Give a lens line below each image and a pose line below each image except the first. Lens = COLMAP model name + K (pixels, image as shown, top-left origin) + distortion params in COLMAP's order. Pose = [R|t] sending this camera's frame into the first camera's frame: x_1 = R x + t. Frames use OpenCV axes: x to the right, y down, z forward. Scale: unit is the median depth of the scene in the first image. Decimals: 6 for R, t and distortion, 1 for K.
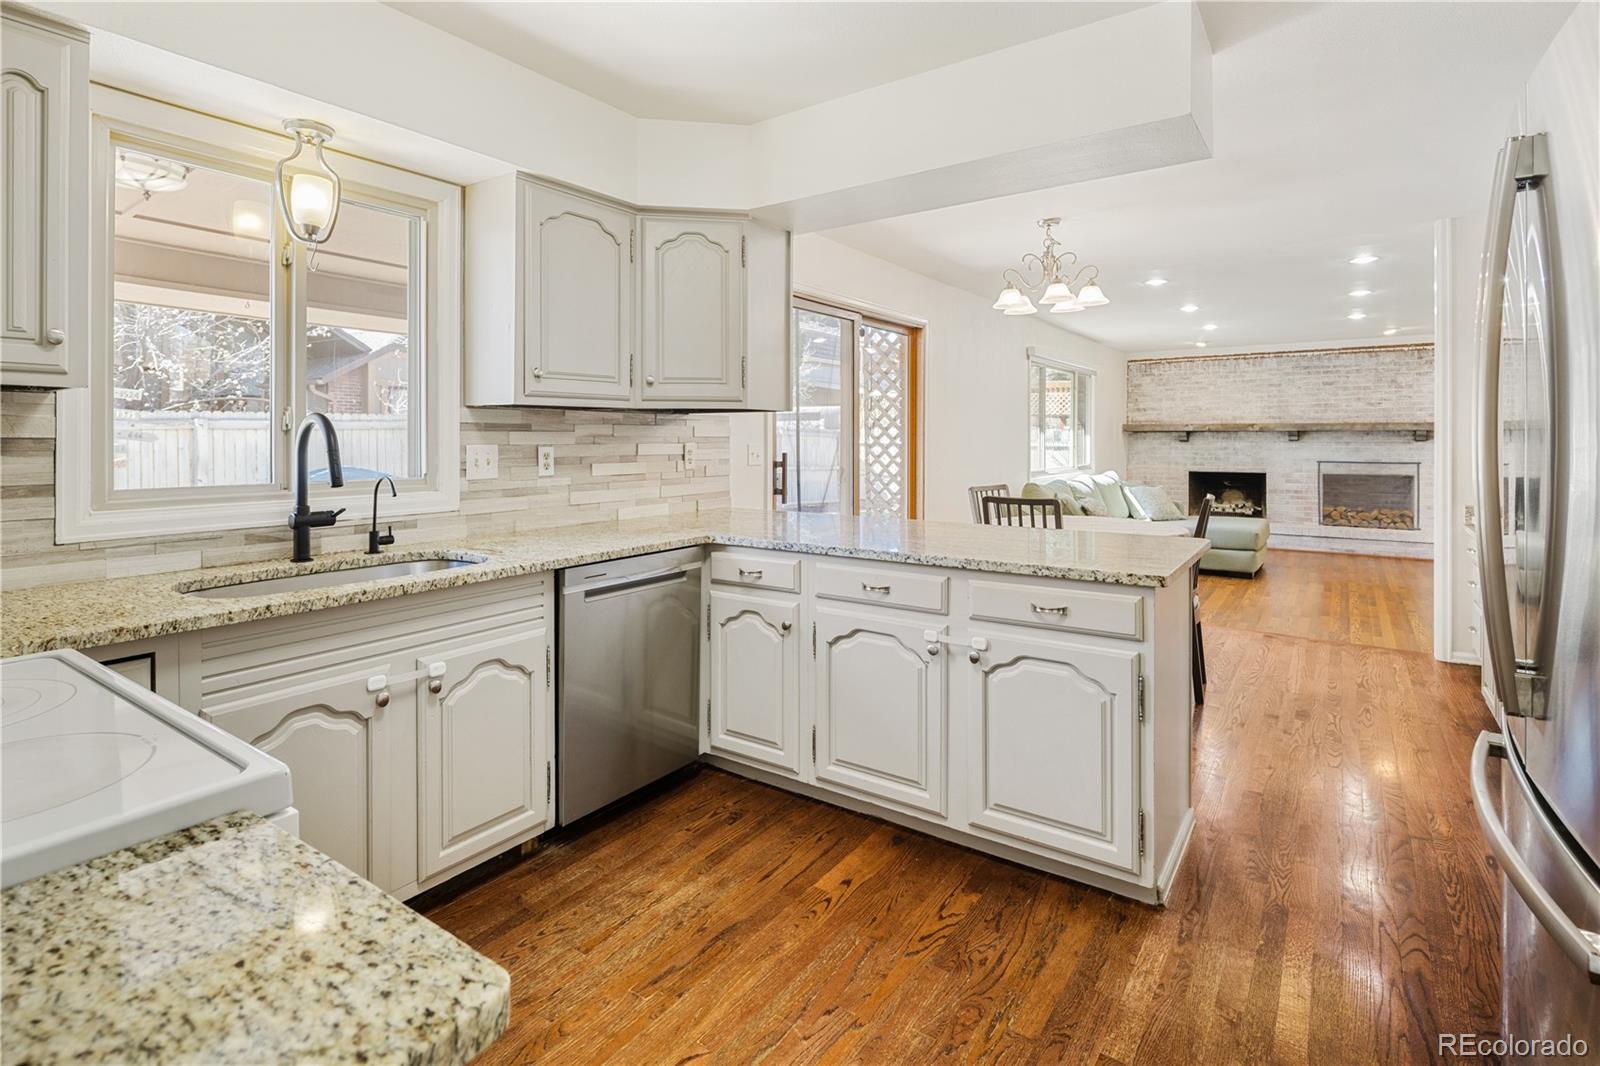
lens RADIAL K [[779.2, 0, 800.1], [0, 779.2, 441.7], [0, 0, 1]] dist [0.000912, 0.000193]
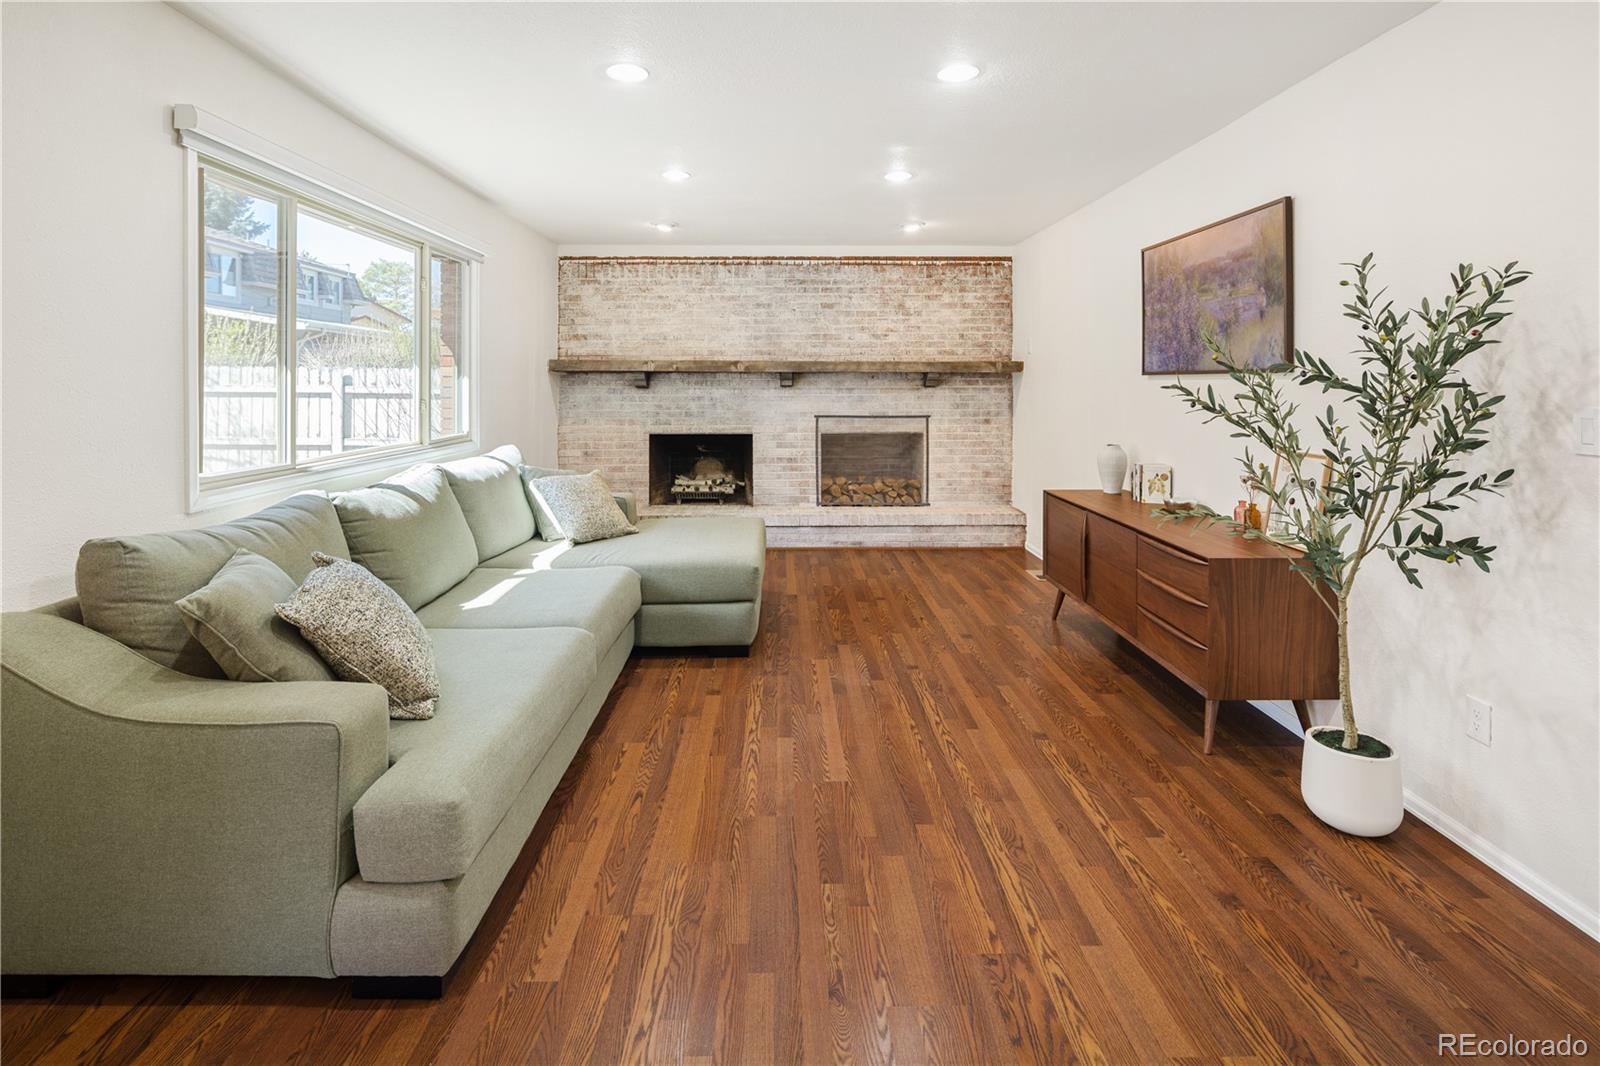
lens RADIAL K [[761.4, 0, 794.4], [0, 761.4, 386.3], [0, 0, 1]] dist [0.000539, 0.000023]
pose [[0.808920, -0.001493, 0.587917, 0.246984], [0.001624, 0.999999, 0.000305, -0.001825], [-0.587916, 0.000708, 0.808922, 0.459522]]
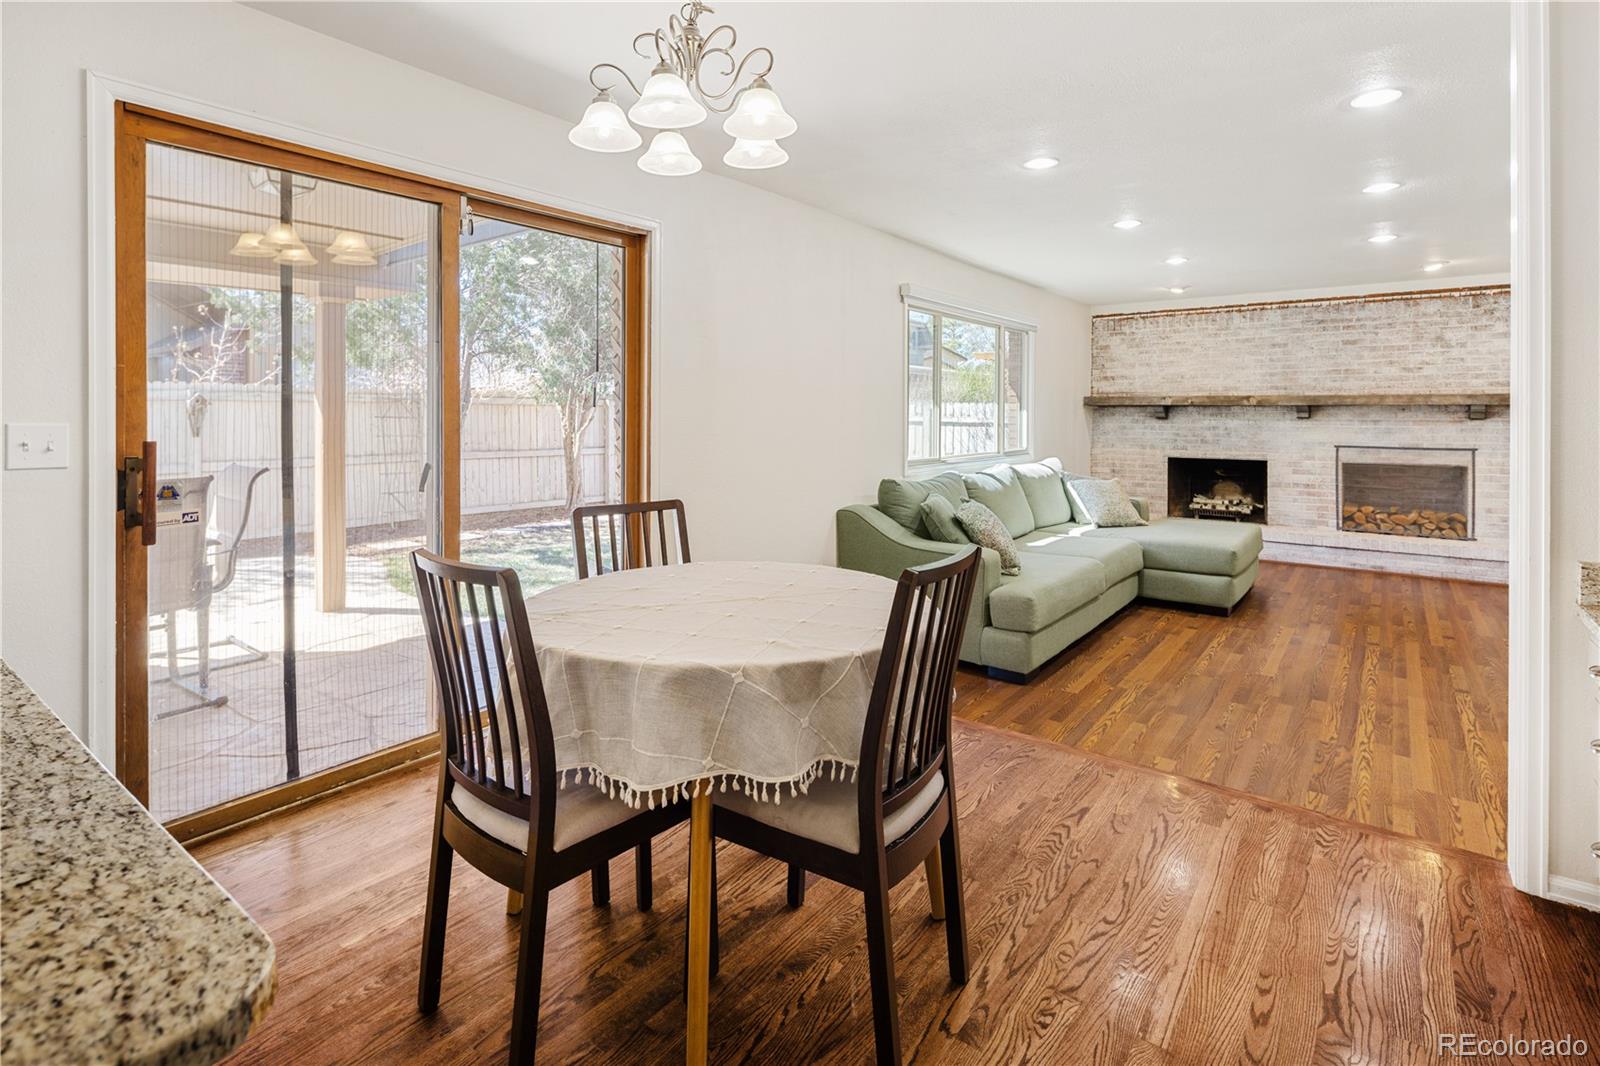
lens RADIAL K [[777.6, 0, 799.6], [0, 777.6, 416.8], [0, 0, 1]] dist [-0.000769, -0.000860]
pose [[0.999053, 0.003233, -0.043388, 0.181404], [-0.003252, 0.999995, -0.000373, -0.001024], [0.043386, 0.000514, 0.999058, 0.230104]]
